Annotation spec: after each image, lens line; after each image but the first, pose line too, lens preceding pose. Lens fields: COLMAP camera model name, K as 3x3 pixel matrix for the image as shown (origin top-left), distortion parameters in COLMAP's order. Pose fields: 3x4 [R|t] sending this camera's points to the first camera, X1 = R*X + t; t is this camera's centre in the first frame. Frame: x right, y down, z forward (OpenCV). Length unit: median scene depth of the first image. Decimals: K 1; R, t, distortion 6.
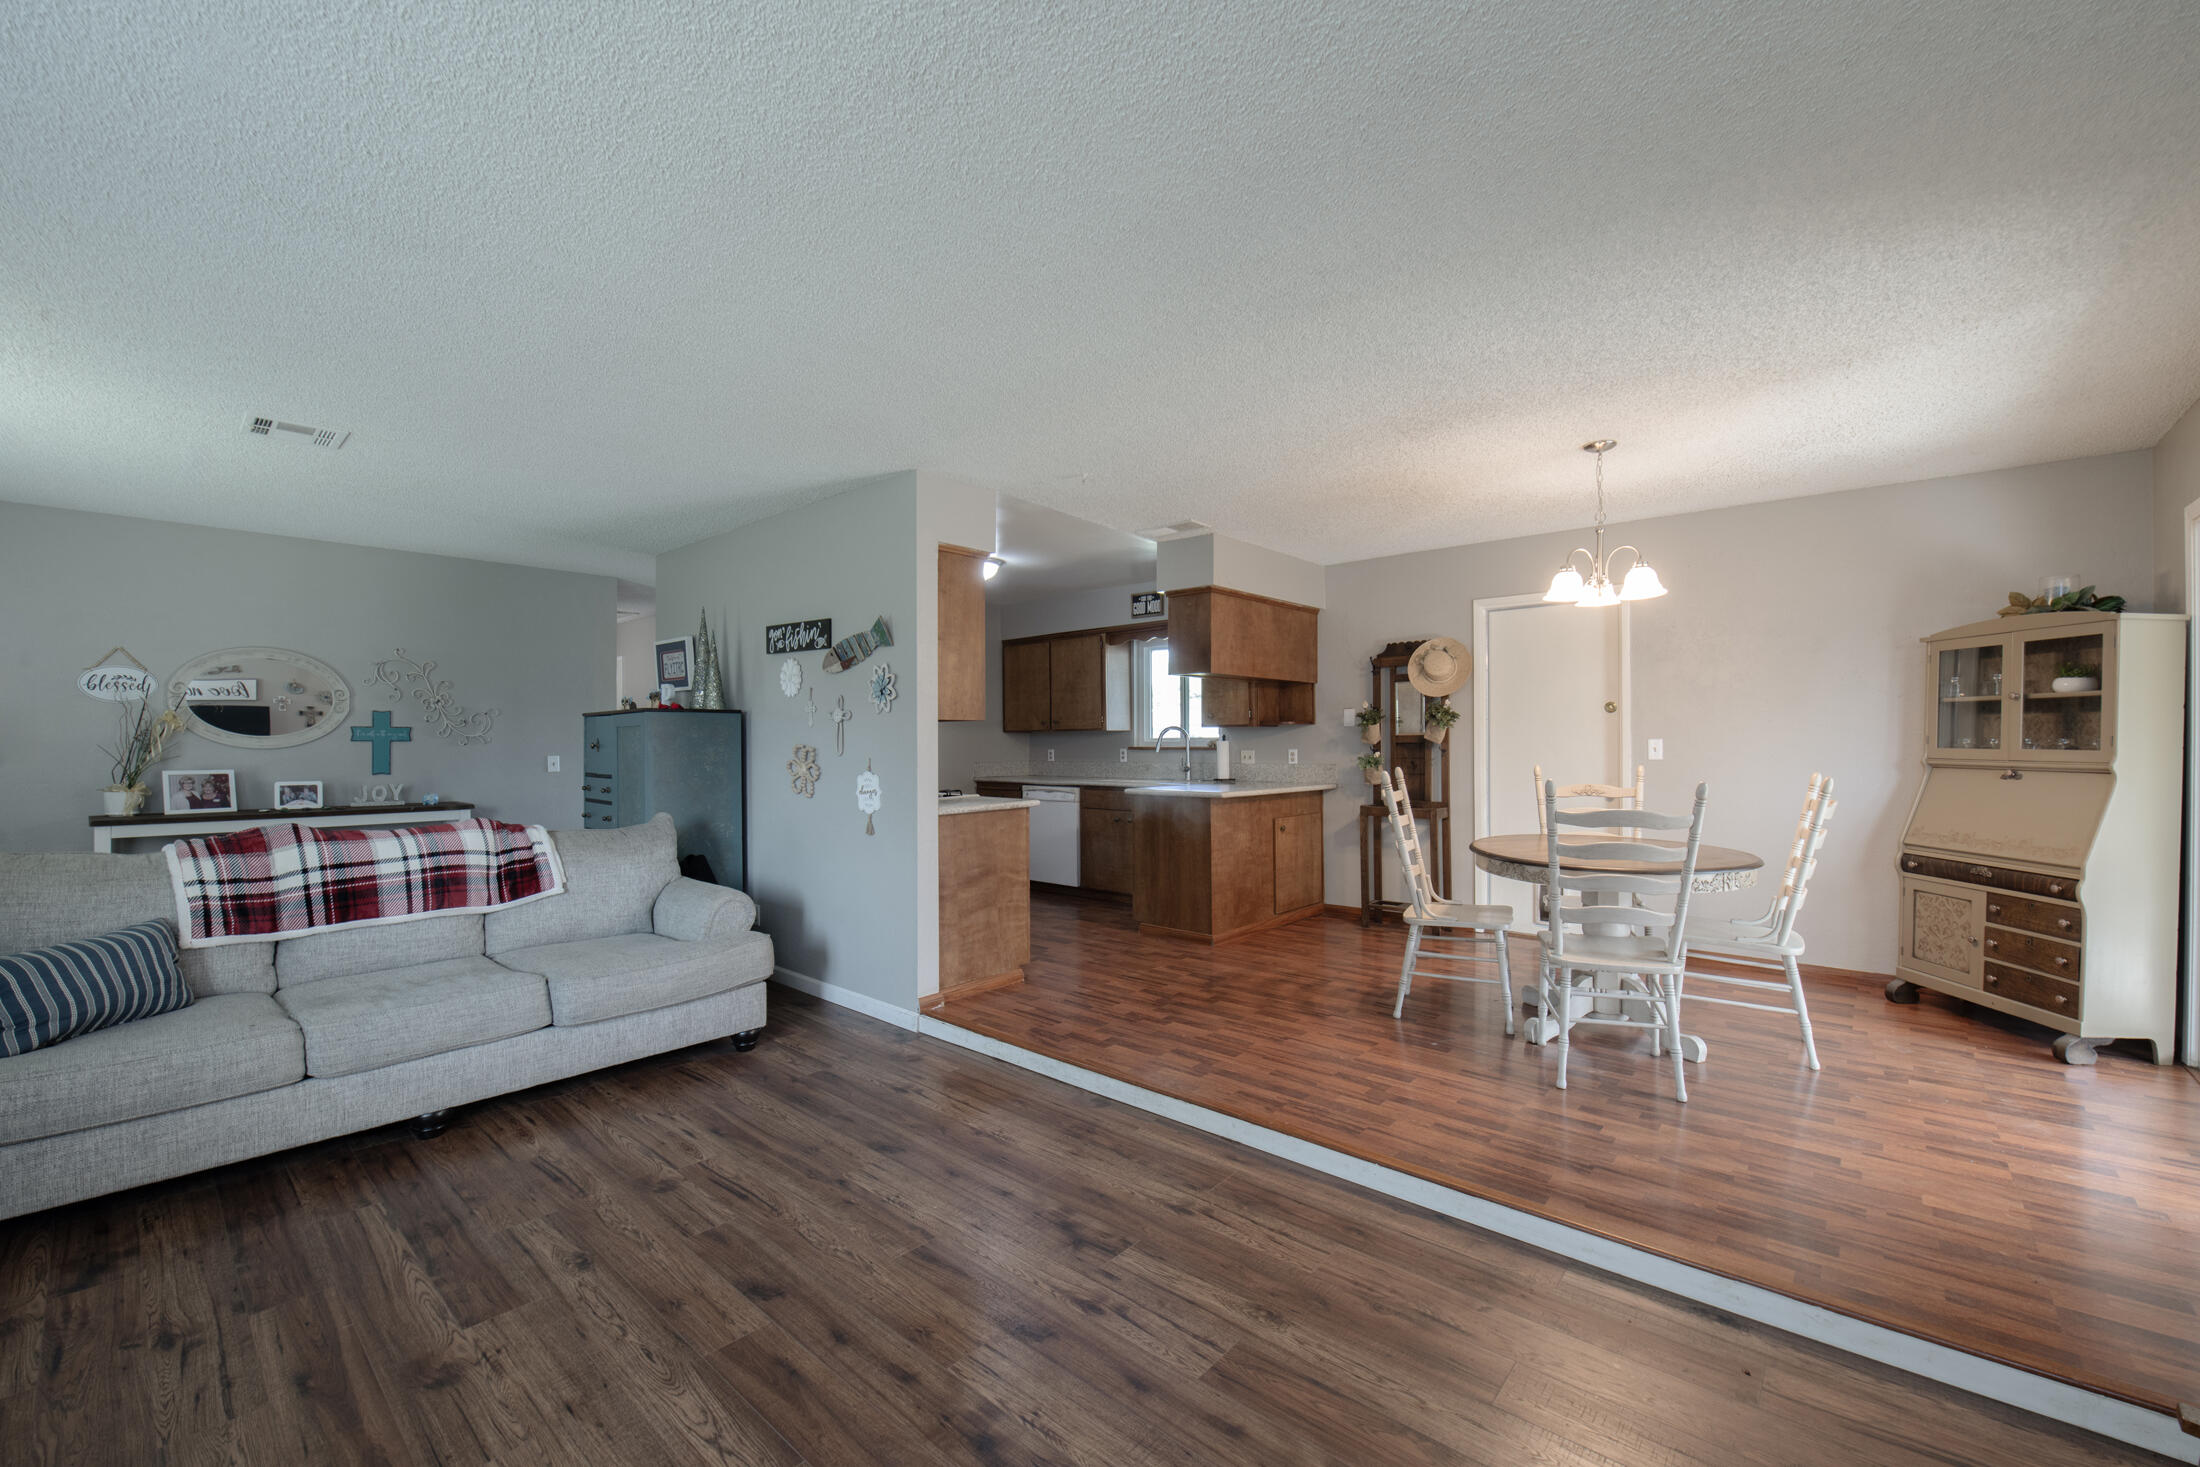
lens RADIAL K [[890.2, 0, 1104.0], [0, 890.2, 738.0], [0, 0, 1]] dist [-0.015634, -0.000206]
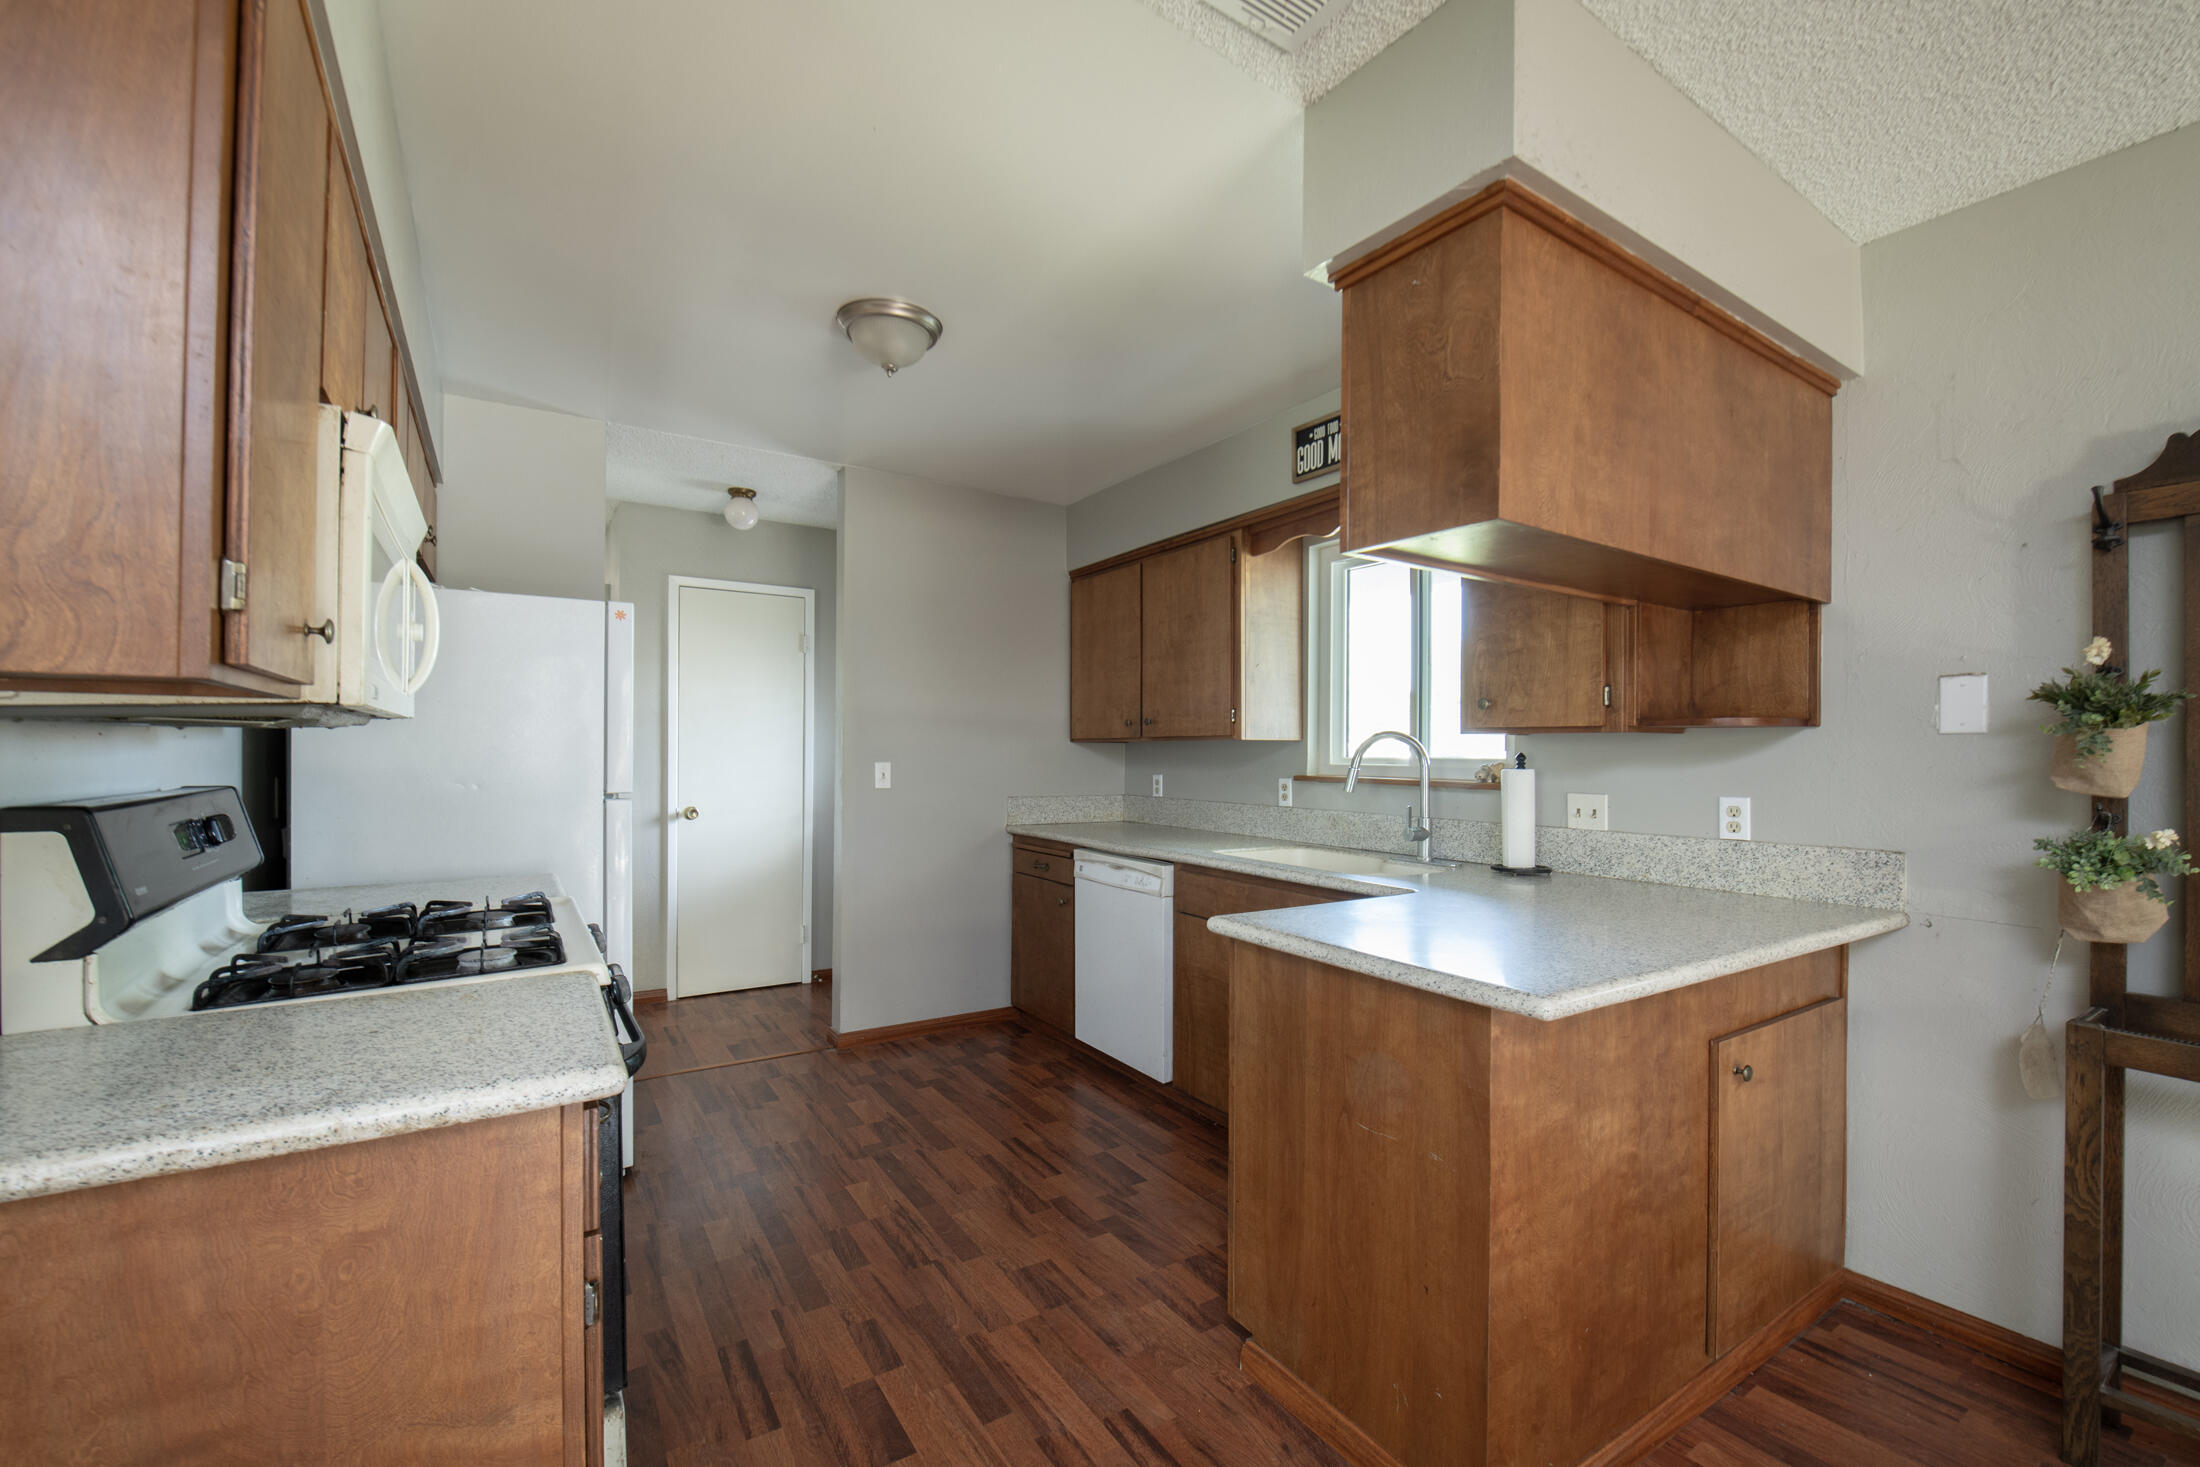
lens RADIAL K [[903.1, 0, 1107.8], [0, 903.1, 746.2], [0, 0, 1]] dist [-0.016469, -0.000190]
pose [[0.964243, 0.010346, -0.264818, 0.079261], [-0.010672, 0.999943, 0.000211, -0.005958], [0.264805, 0.002623, 0.964298, 0.703496]]
